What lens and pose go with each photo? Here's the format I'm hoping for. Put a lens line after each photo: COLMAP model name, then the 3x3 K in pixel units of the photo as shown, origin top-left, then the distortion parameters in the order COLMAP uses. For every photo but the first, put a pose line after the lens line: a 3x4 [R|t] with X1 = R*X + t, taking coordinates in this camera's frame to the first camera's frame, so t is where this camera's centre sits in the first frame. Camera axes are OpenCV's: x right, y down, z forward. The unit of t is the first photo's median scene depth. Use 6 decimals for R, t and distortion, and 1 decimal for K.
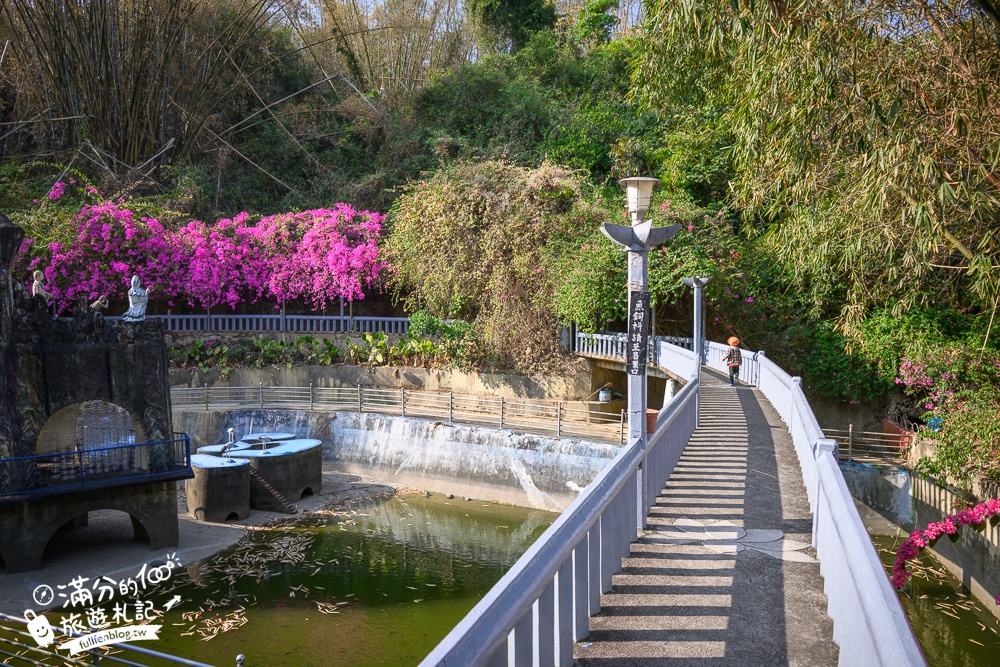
lens RADIAL K [[680.8, 0, 500.0], [0, 680.8, 333.5], [0, 0, 1]] dist [0.002689, 0.000674]
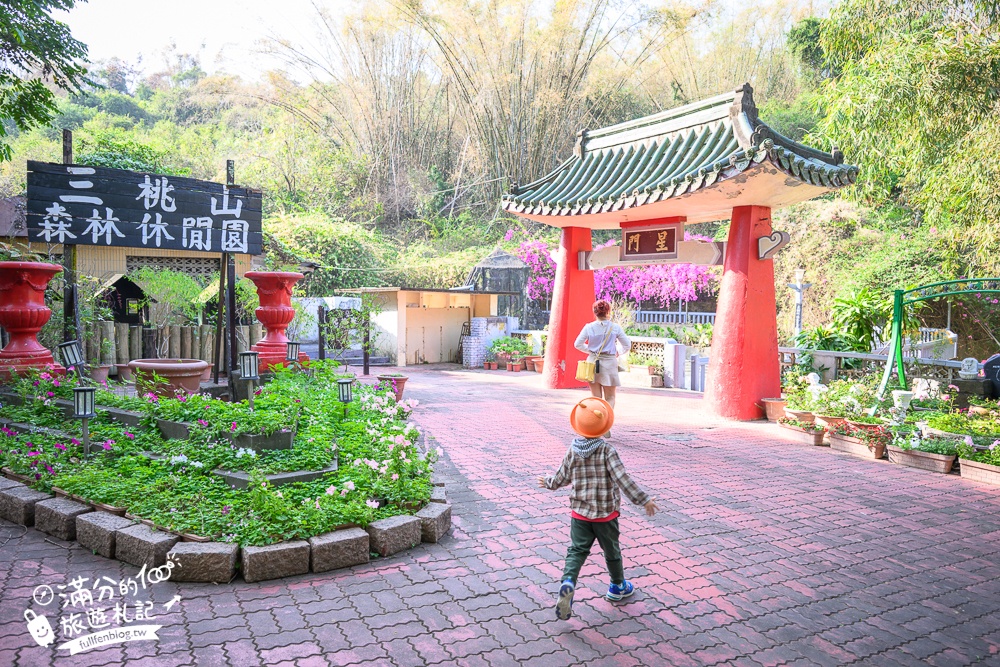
lens RADIAL K [[680.8, 0, 500.0], [0, 680.8, 333.5], [0, 0, 1]] dist [0.002689, 0.000674]
pose [[0.895857, 0.020883, -0.443852, 0.065591], [-0.019324, 0.999781, 0.008036, 0.015976], [0.443923, 0.001378, 0.896064, -0.458660]]
